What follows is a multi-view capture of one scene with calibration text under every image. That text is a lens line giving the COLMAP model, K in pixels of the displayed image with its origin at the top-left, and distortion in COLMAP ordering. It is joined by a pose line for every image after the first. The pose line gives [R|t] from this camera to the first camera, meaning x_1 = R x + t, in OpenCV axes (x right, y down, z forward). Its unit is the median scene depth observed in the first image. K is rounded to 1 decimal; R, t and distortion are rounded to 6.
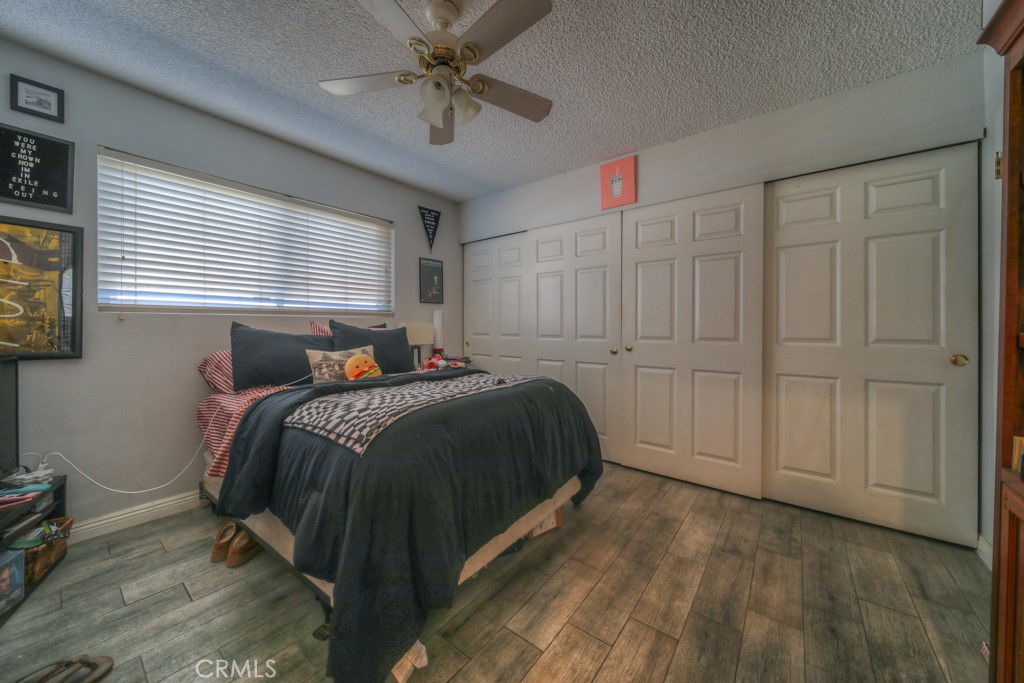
lens RADIAL K [[365.5, 0, 514.4], [0, 365.5, 323.6], [0, 0, 1]] dist [-0.000755, -0.000236]
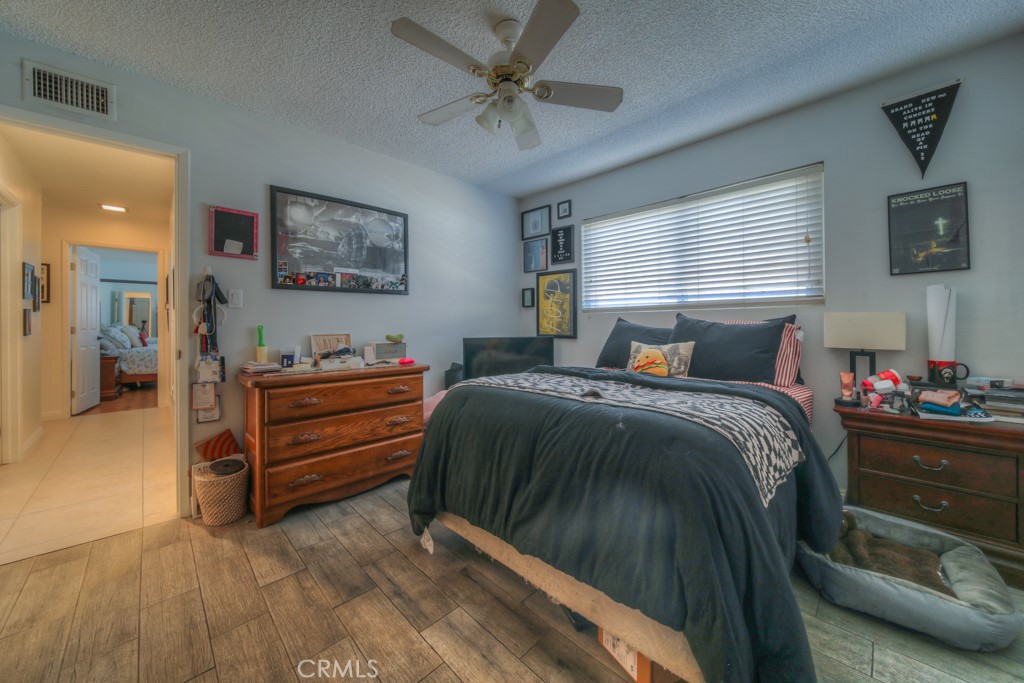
lens RADIAL K [[365.5, 0, 514.4], [0, 365.5, 323.6], [0, 0, 1]] dist [-0.000755, -0.000236]
pose [[-0.126067, 0.001346, -0.992021, 0.719891], [0.015512, 0.999879, -0.000615, 0.014646], [0.991900, -0.015466, -0.126073, 0.944876]]
